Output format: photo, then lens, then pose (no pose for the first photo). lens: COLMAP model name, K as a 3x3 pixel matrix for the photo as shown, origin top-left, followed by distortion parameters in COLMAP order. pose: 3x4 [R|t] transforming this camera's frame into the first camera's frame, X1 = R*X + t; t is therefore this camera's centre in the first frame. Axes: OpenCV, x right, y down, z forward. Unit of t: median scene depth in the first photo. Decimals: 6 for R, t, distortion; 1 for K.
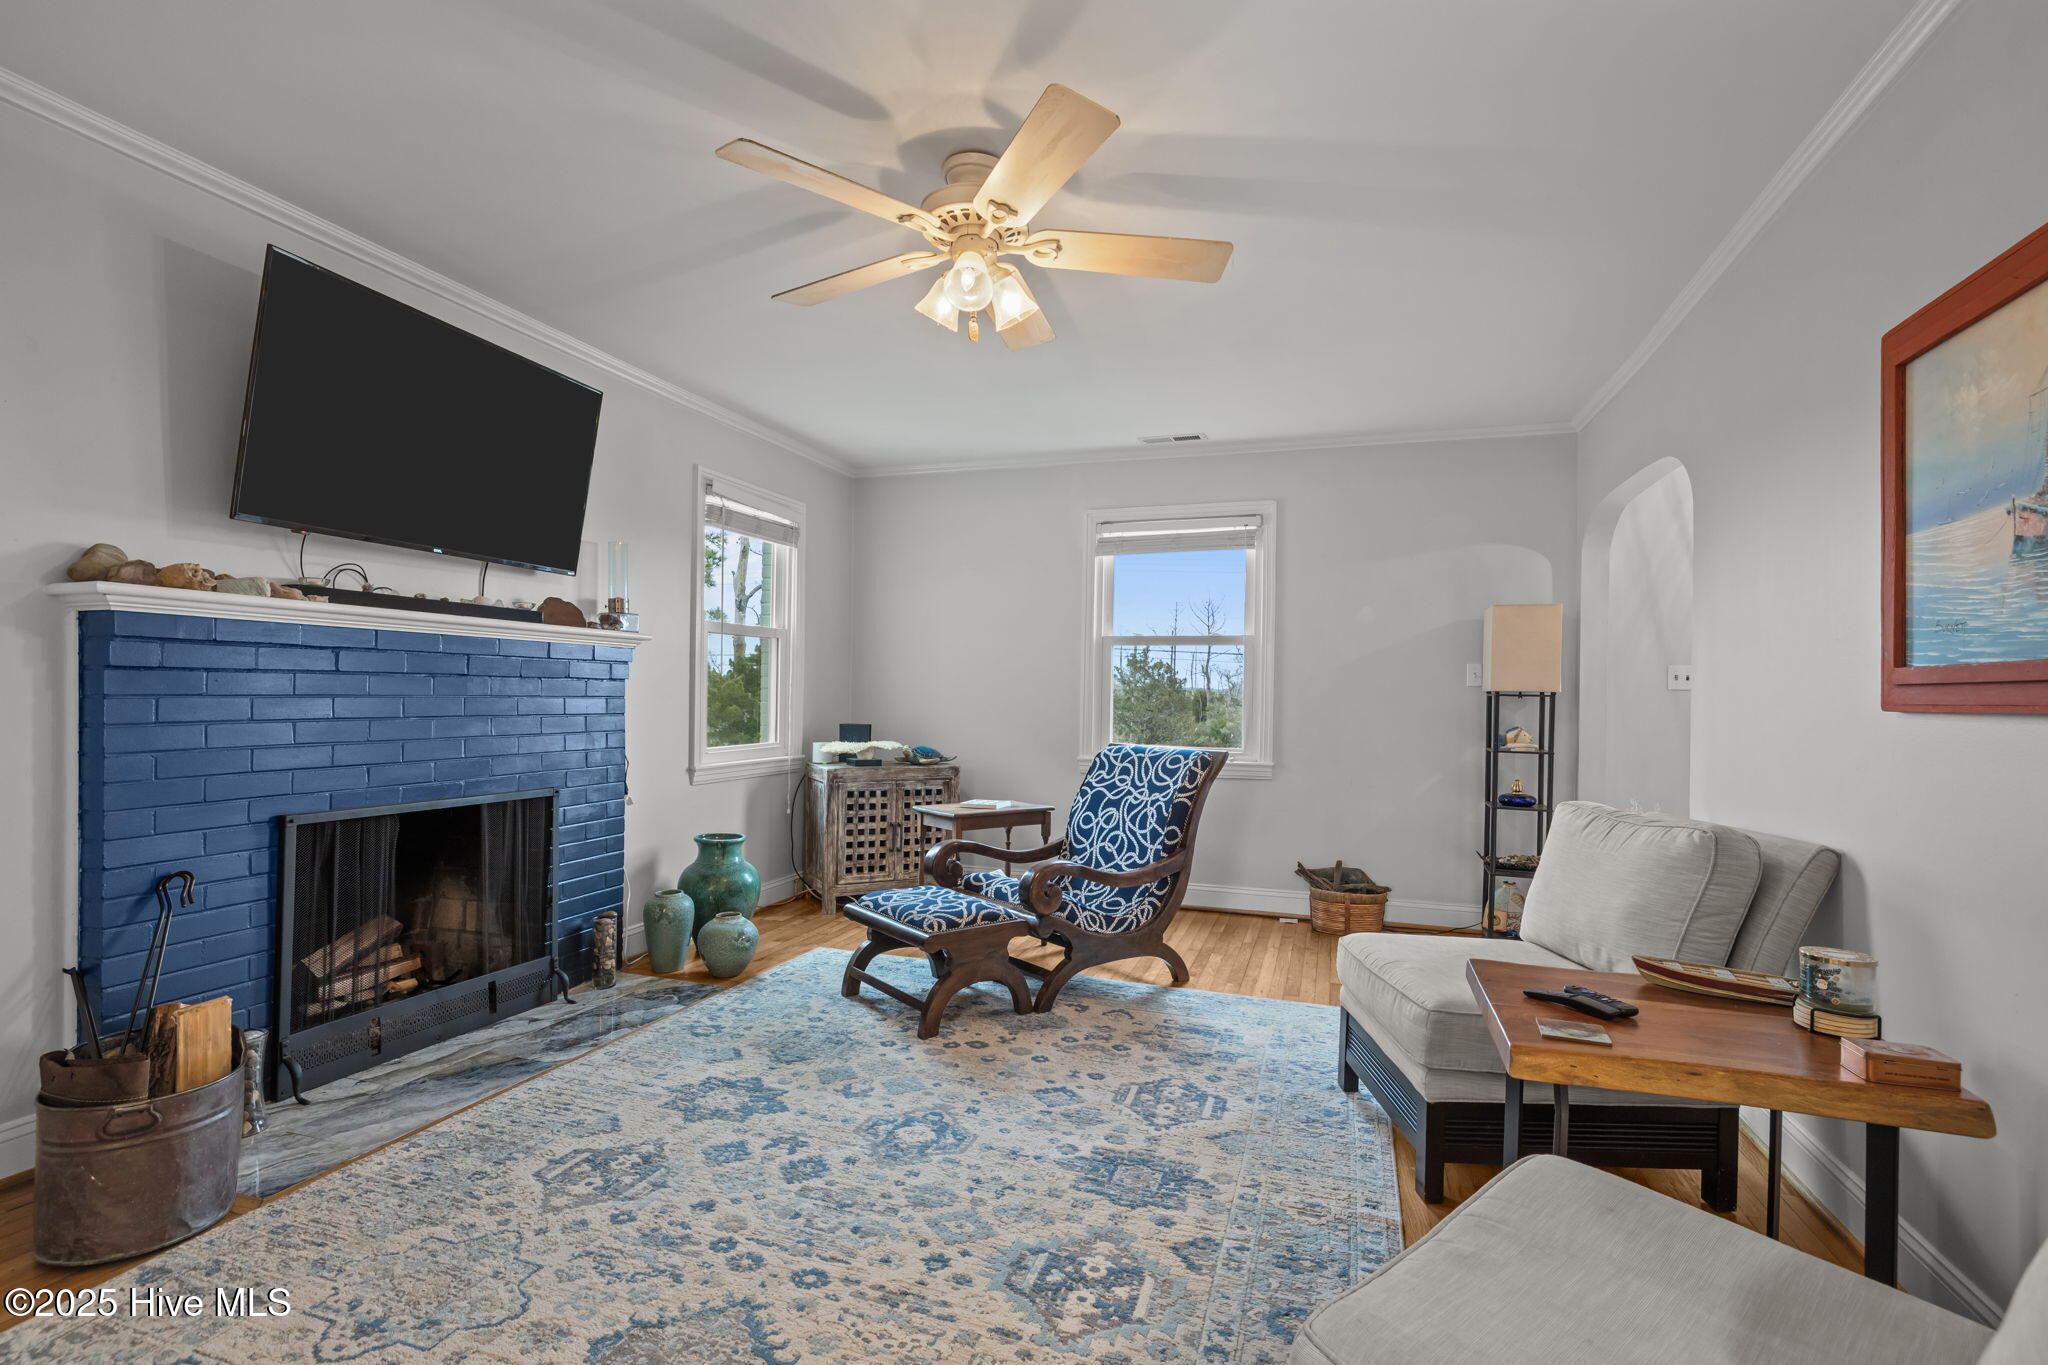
lens RADIAL K [[970.6, 0, 1024.9], [0, 970.6, 688.5], [0, 0, 1]] dist [-0.004817, -0.000404]
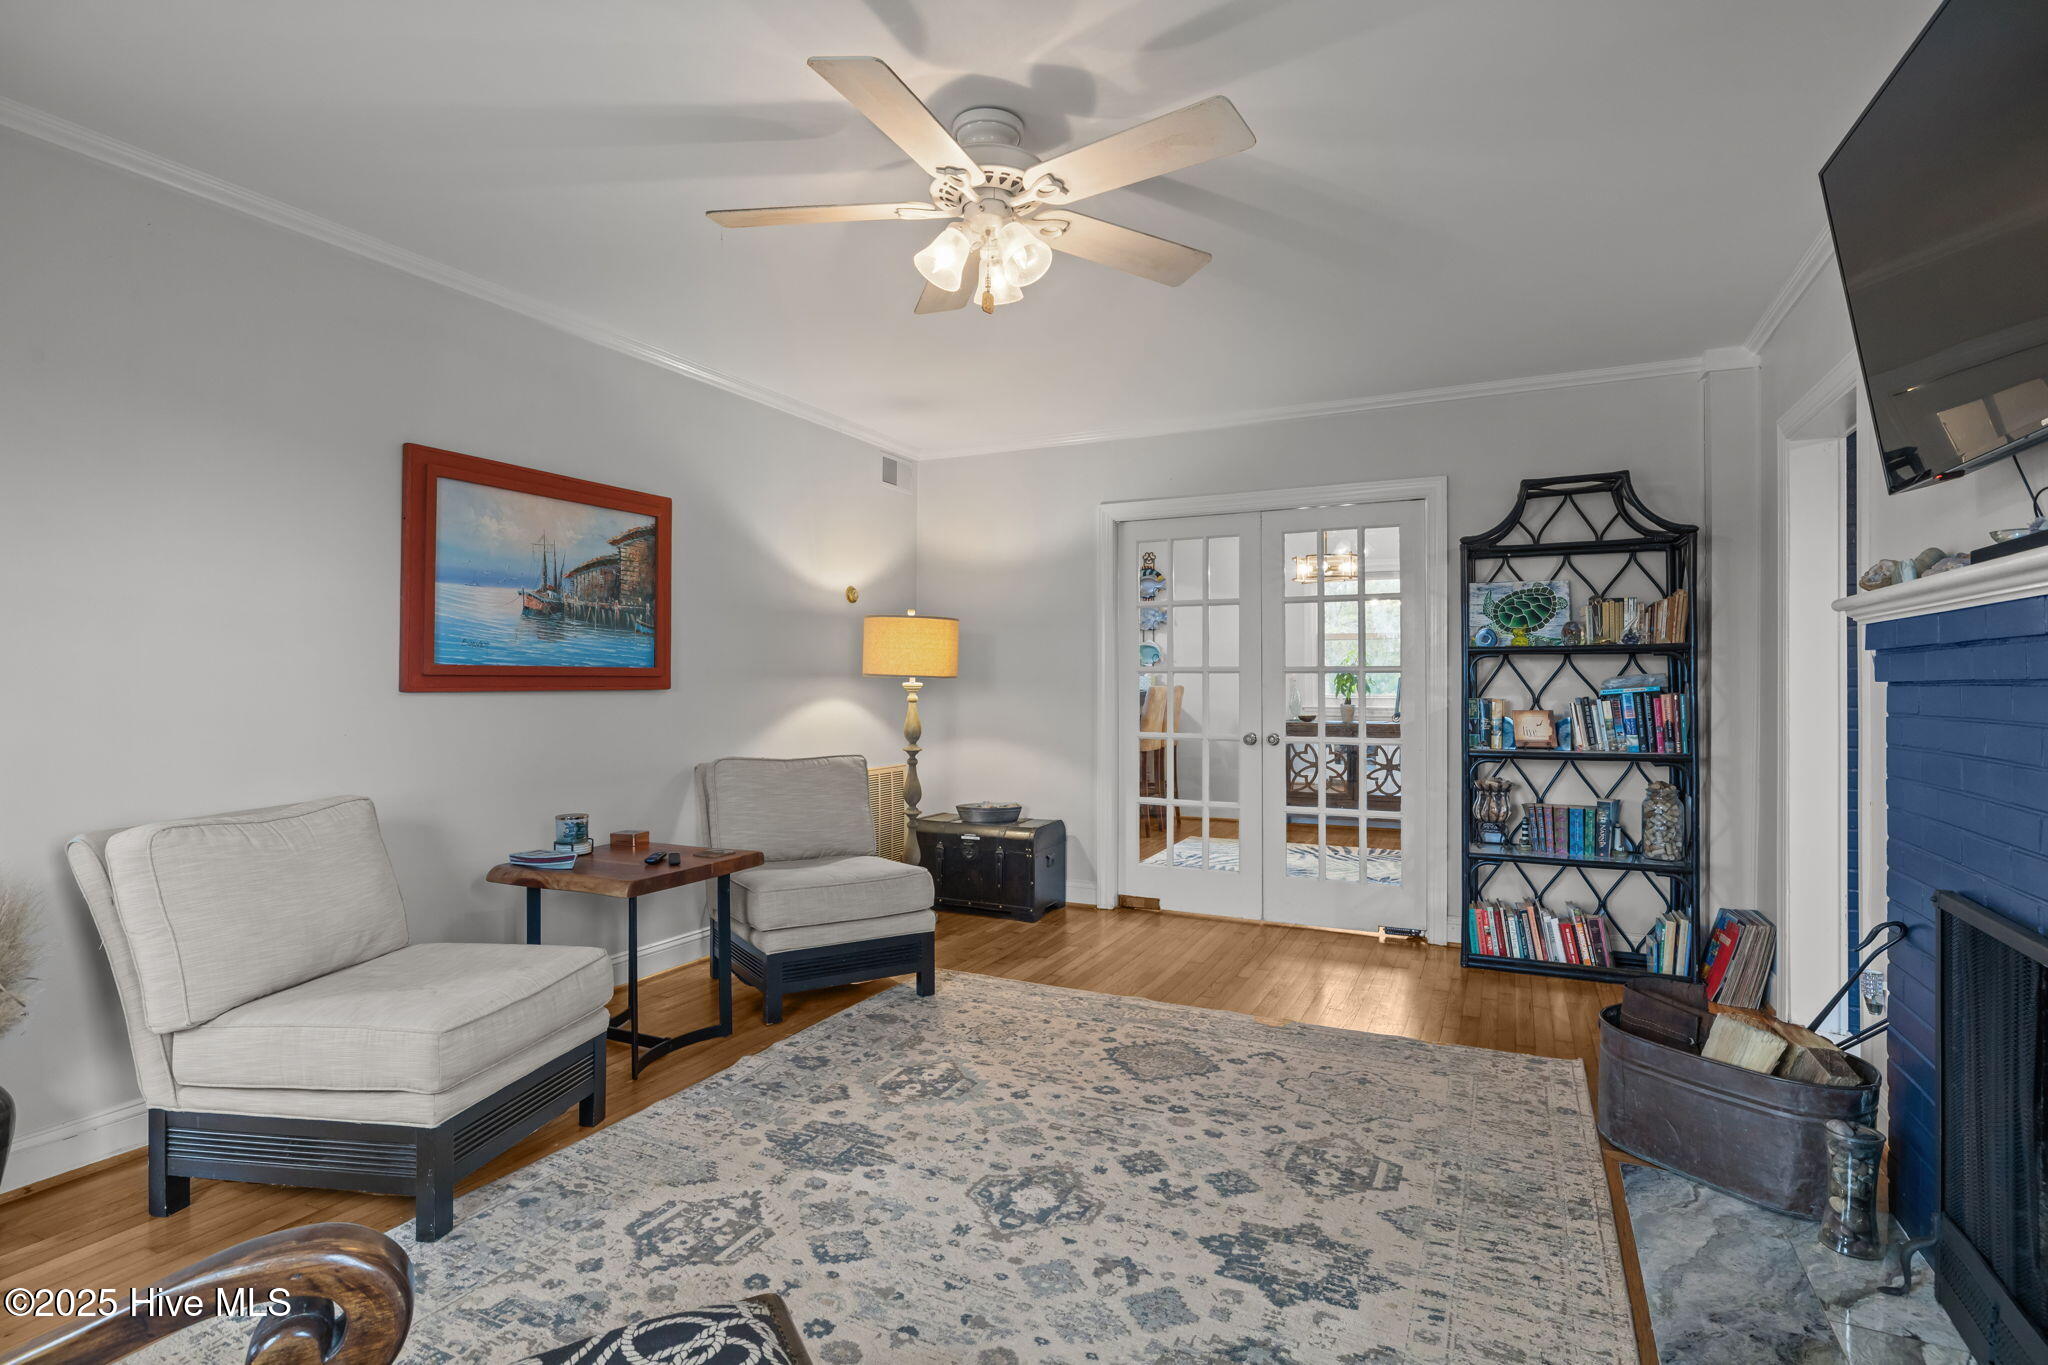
lens RADIAL K [[970.6, 0, 1024.5], [0, 970.6, 683.2], [0, 0, 1]] dist [-0.004817, -0.000404]
pose [[-0.991717, -0.019509, 0.126951, -0.209472], [-0.020058, 0.999794, -0.003044, -0.003270], [-0.126866, -0.005565, -0.991904, 1.903990]]
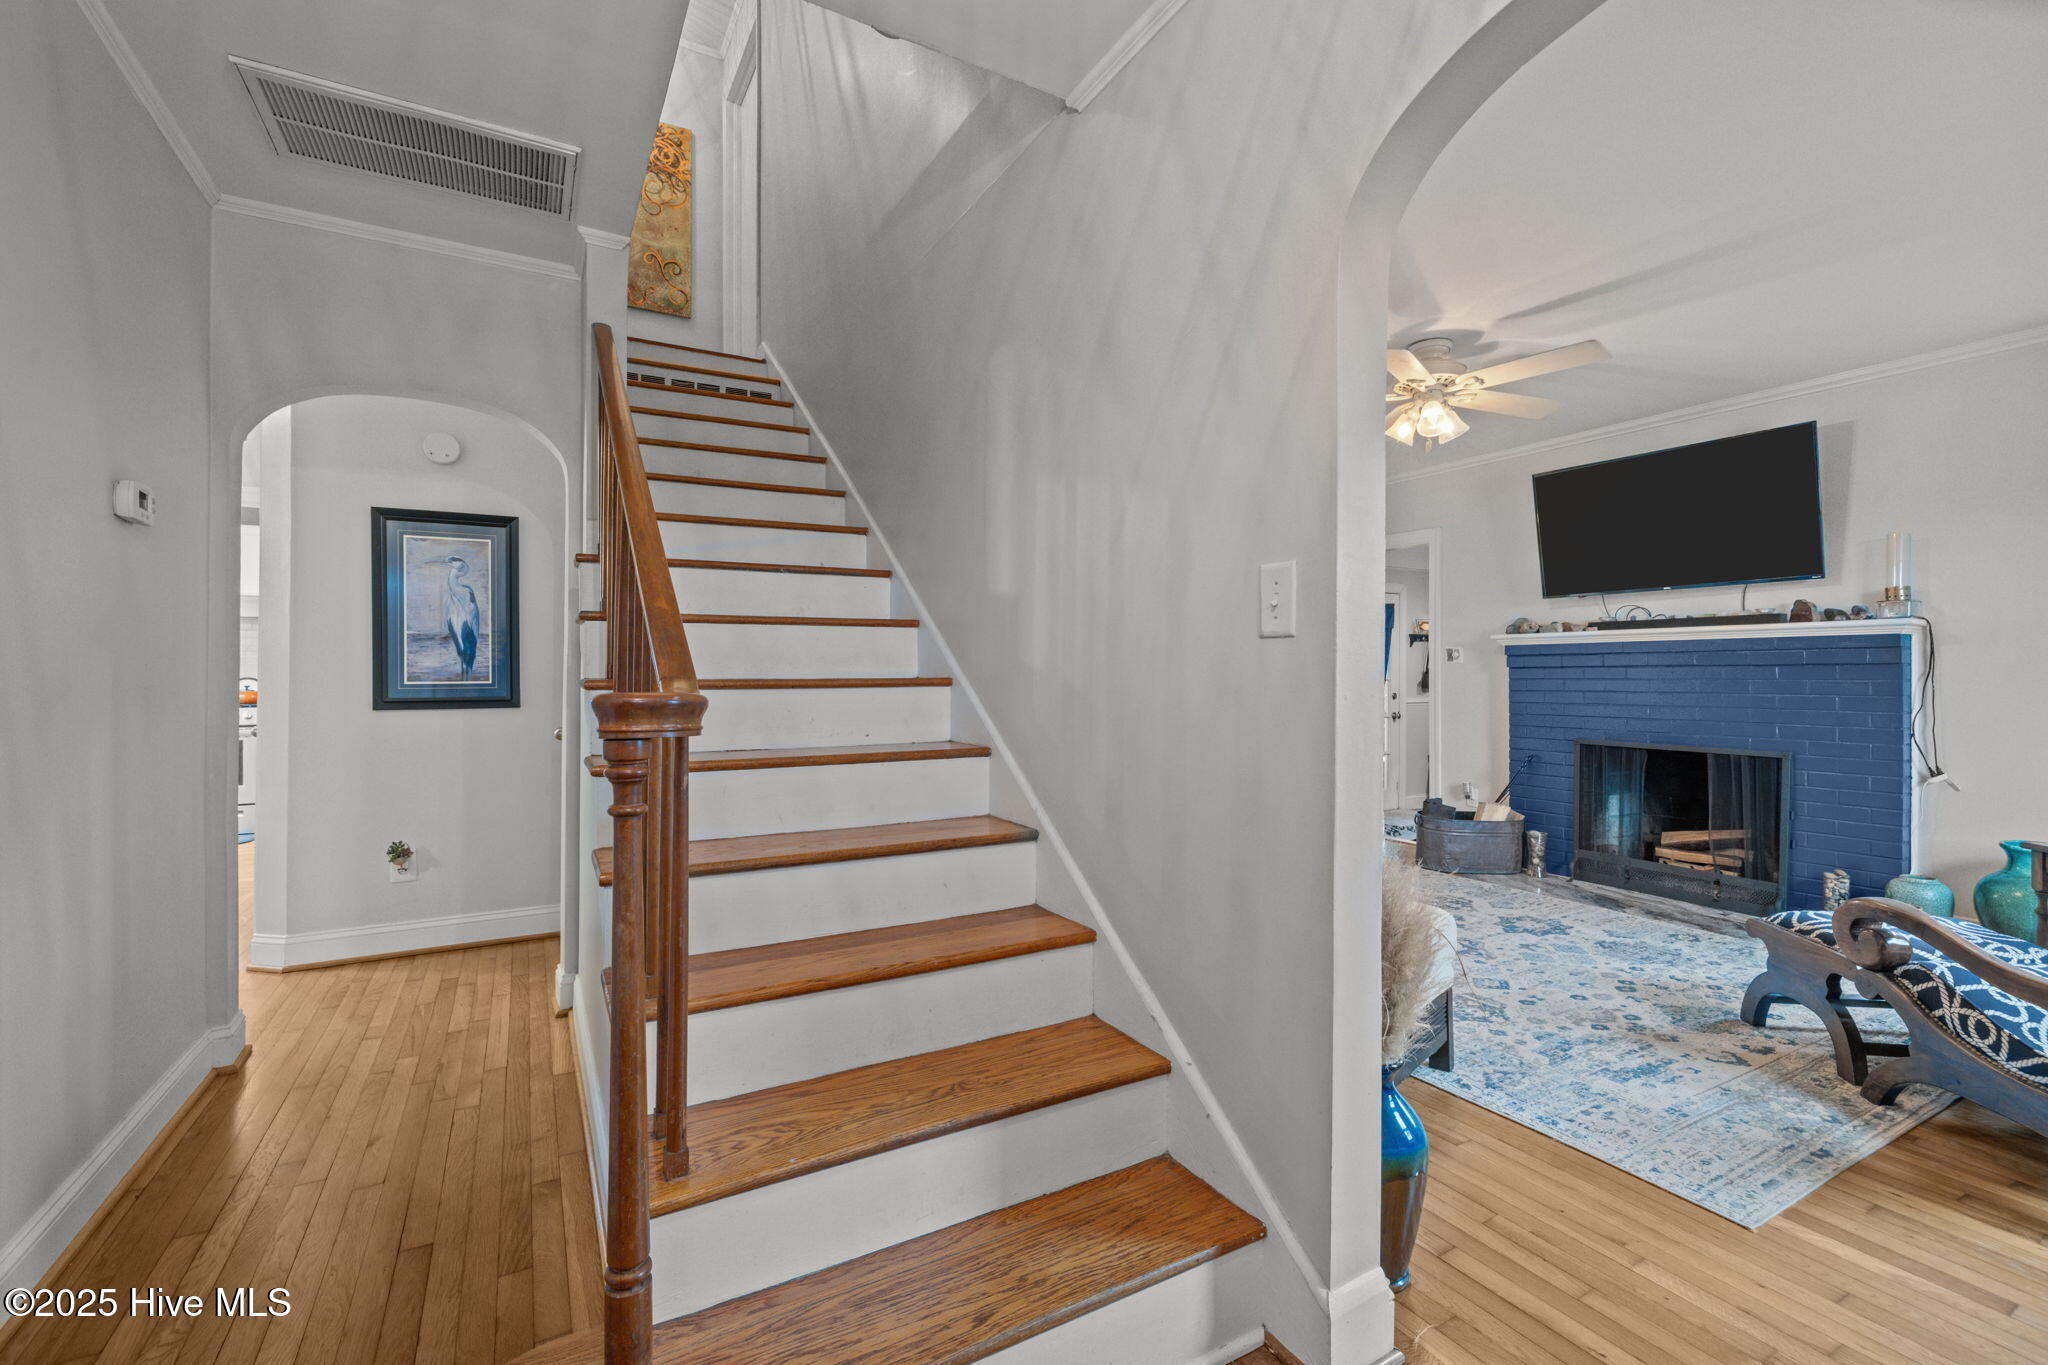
lens RADIAL K [[855.8, 0, 1016.1], [0, 855.8, 676.8], [0, 0, 1]] dist [0.001589, 0.000078]
pose [[-0.680283, -0.022447, -0.732606, 1.430733], [-0.015350, 0.999748, -0.016379, 0.053878], [0.732789, 0.000104, -0.680456, 1.457590]]
